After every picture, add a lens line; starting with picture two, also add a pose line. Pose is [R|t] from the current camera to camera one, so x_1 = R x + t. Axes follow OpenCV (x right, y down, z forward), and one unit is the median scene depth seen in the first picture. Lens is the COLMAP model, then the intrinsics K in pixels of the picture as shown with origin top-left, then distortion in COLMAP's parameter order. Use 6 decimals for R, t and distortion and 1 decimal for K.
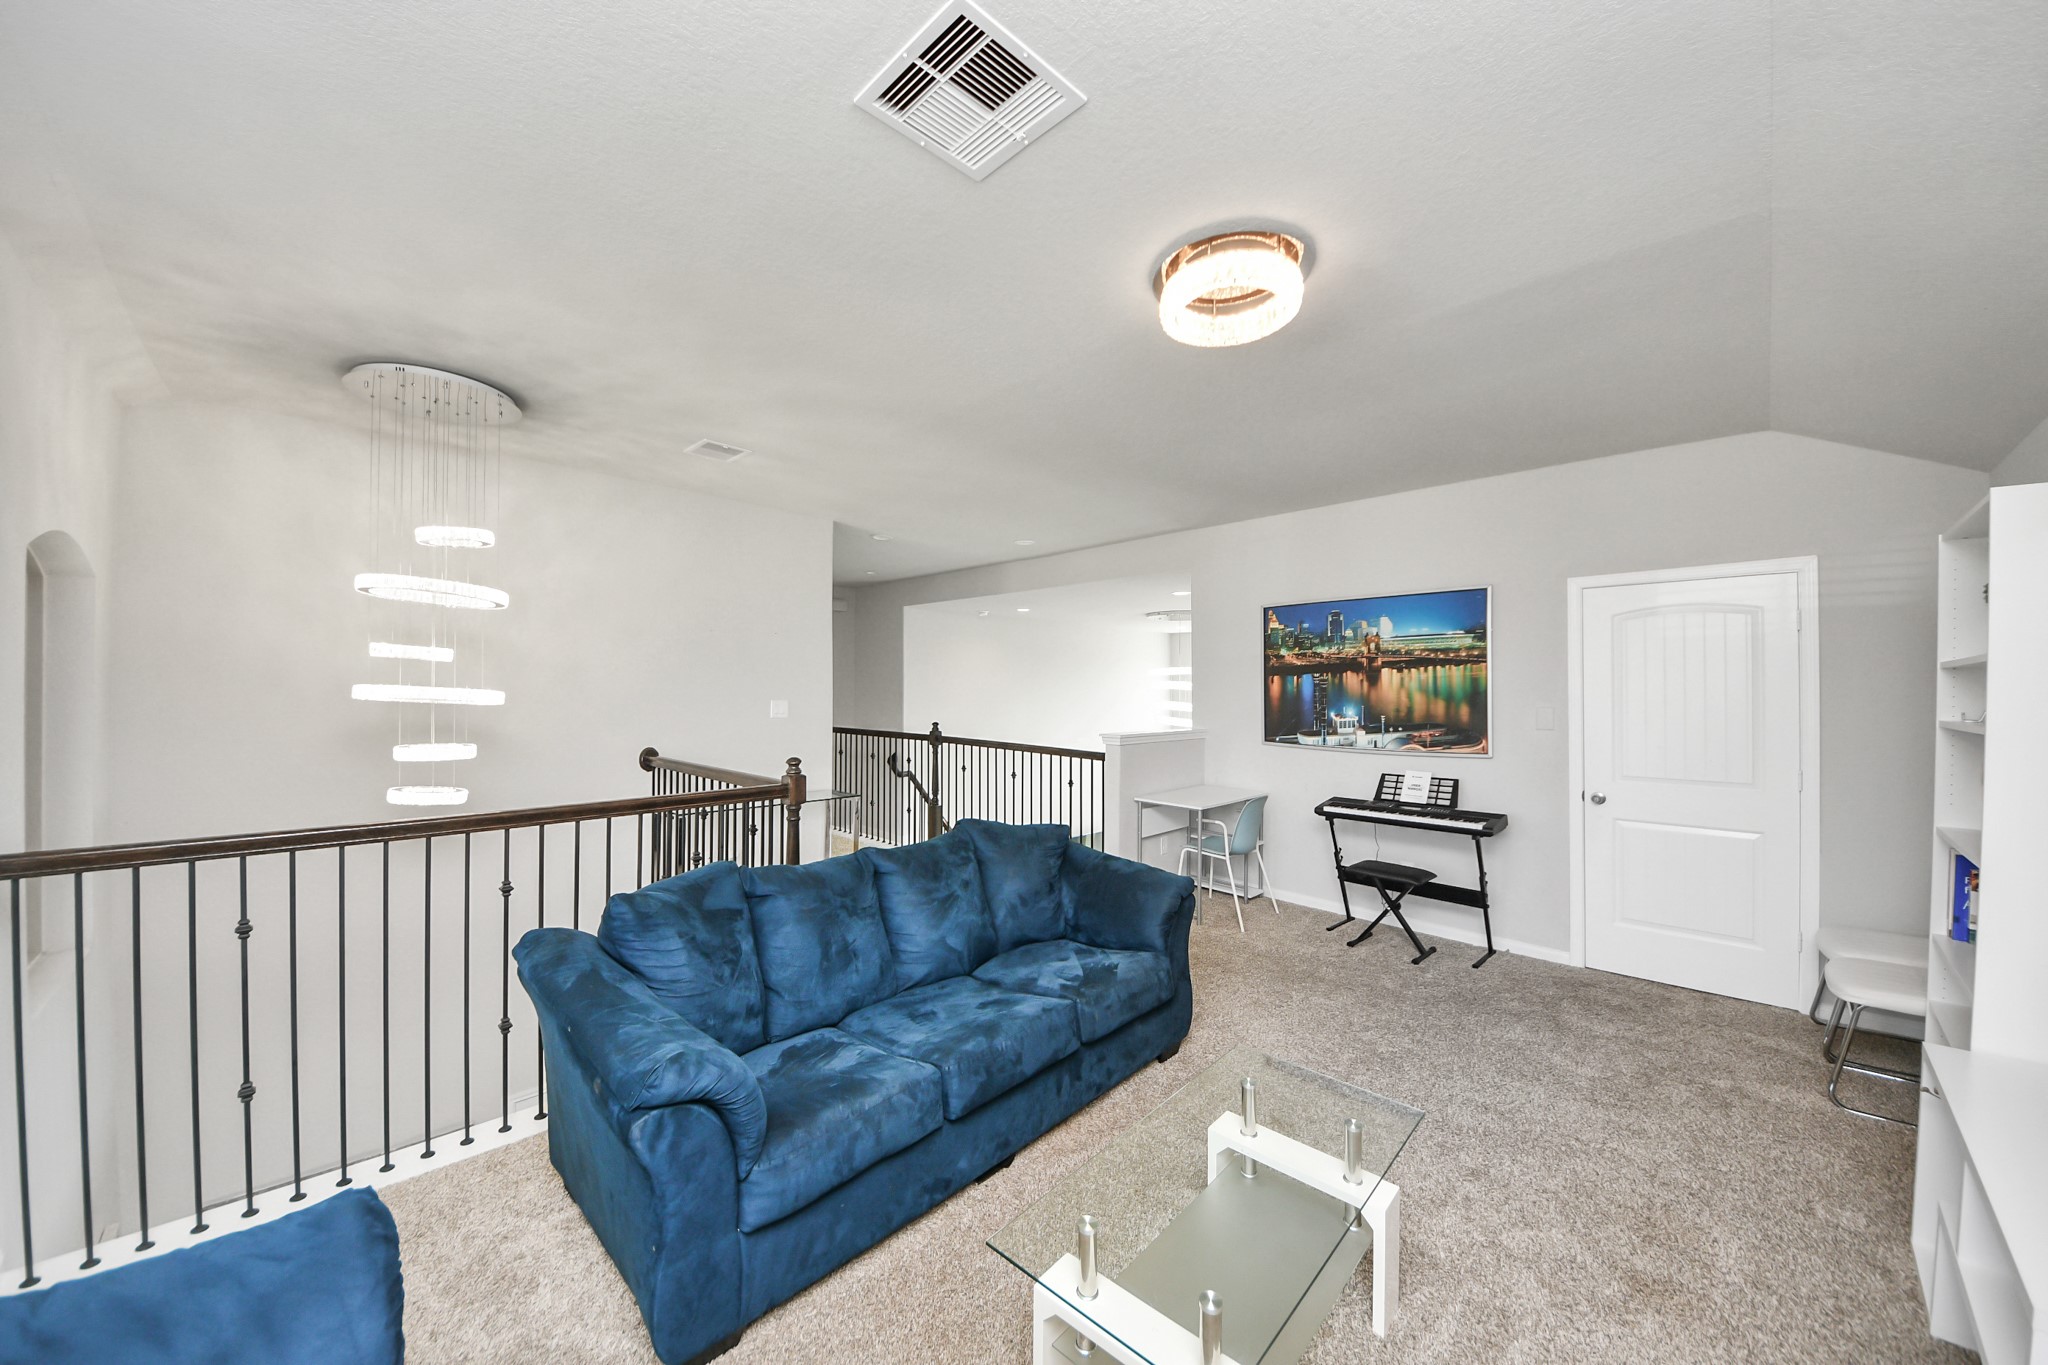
lens RADIAL K [[738.4, 0, 1024.3], [0, 738.4, 687.7], [0, 0, 1]] dist [0.004587, -0.005615]
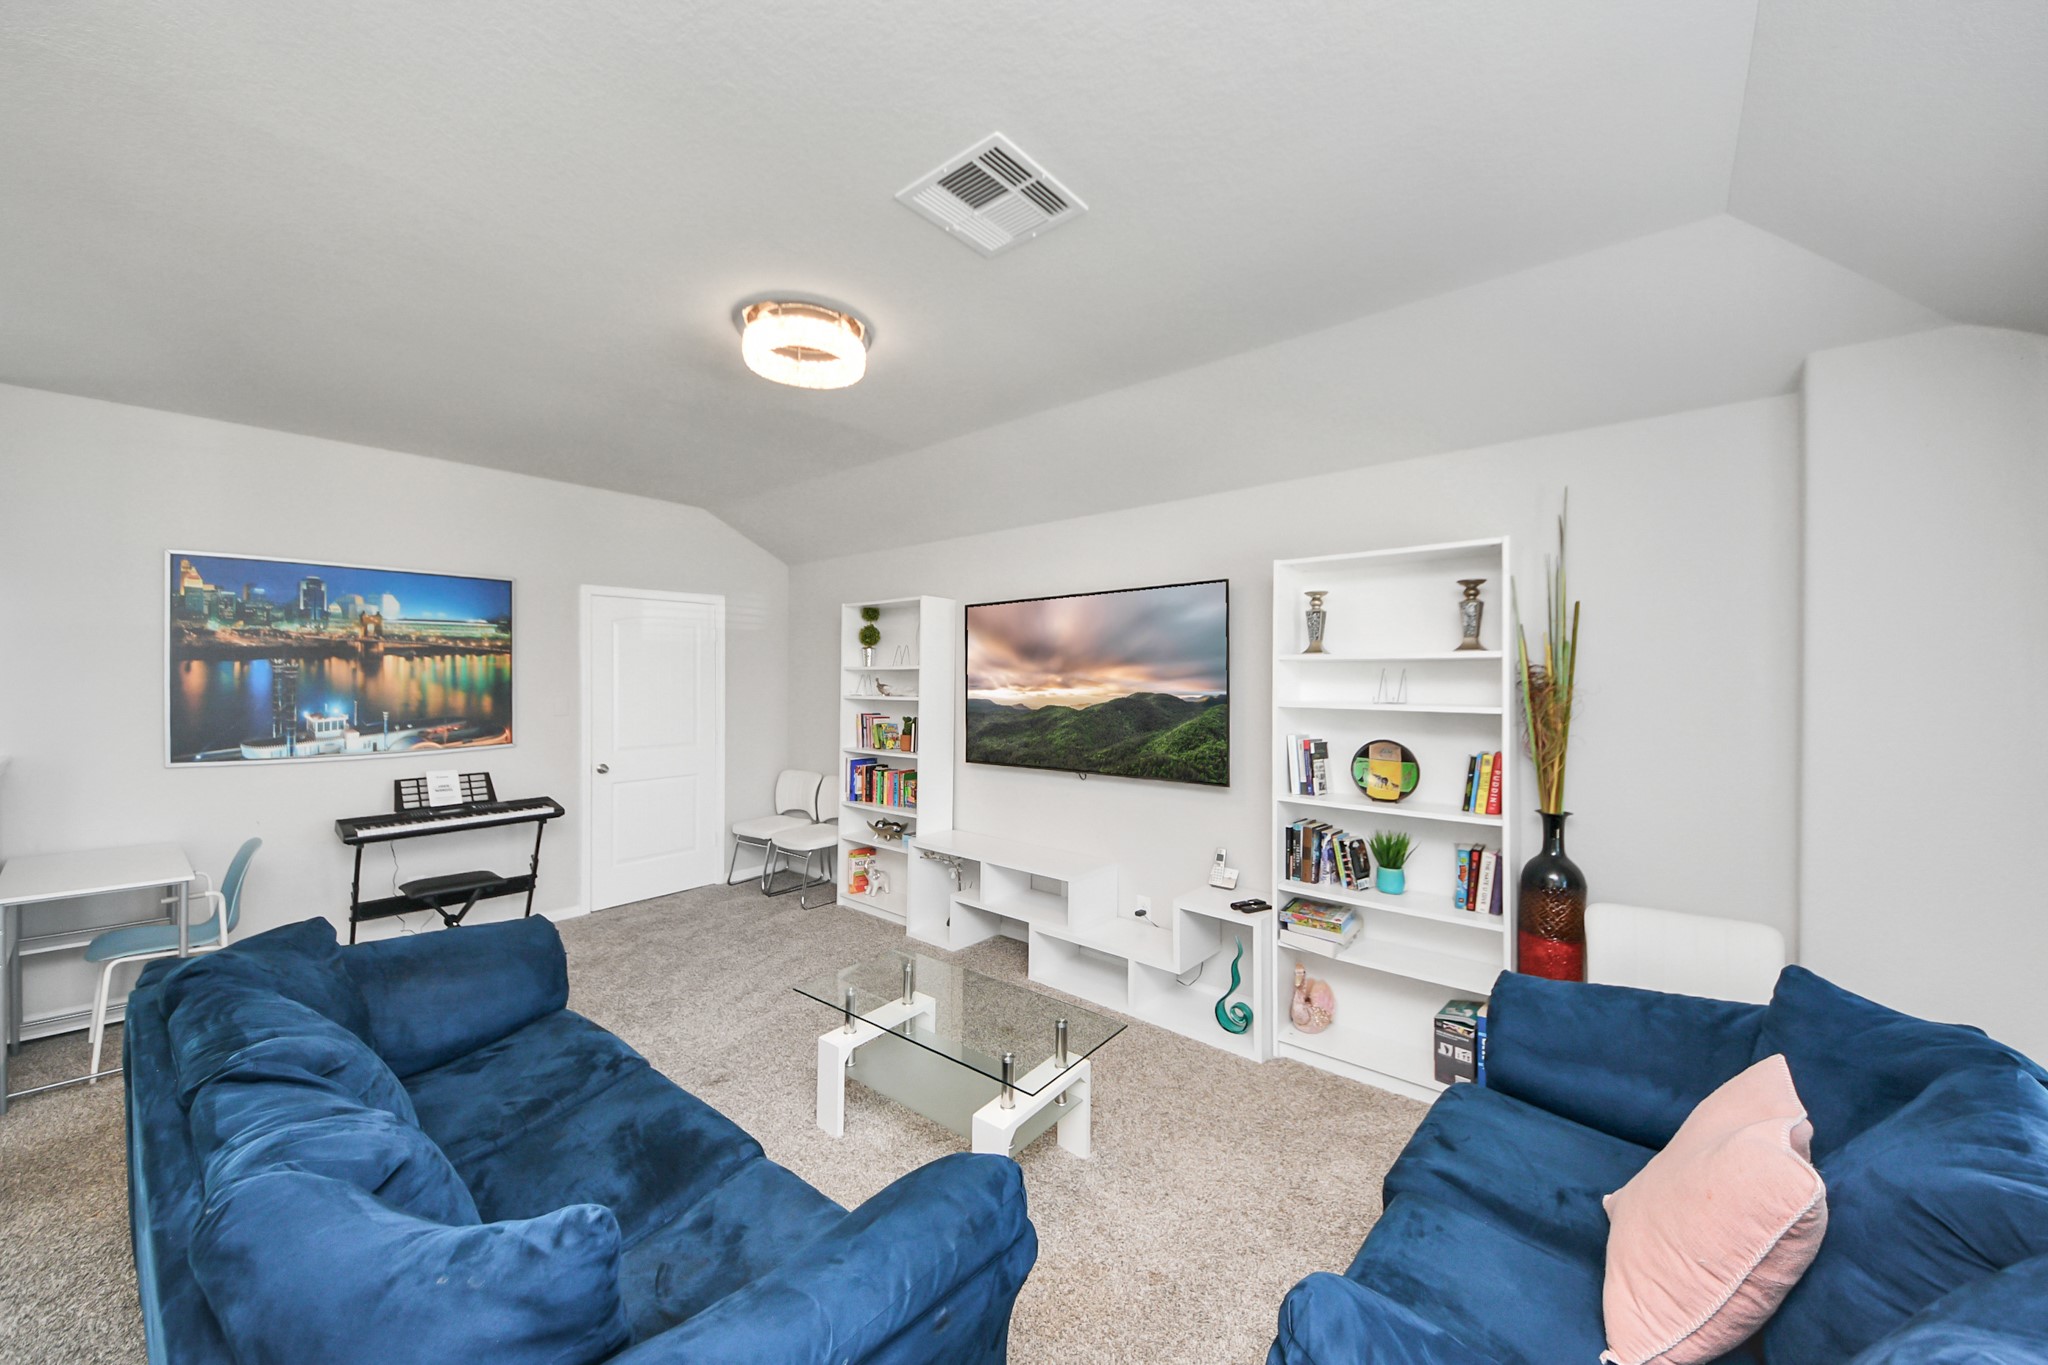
lens RADIAL K [[738.4, 0, 1029.2], [0, 738.4, 675.9], [0, 0, 1]] dist [0.004587, -0.005615]
pose [[-0.111747, -0.002759, 0.993733, -0.437800], [-0.004634, 0.999987, 0.002255, -0.008310], [-0.993726, -0.004353, -0.111758, 0.373334]]
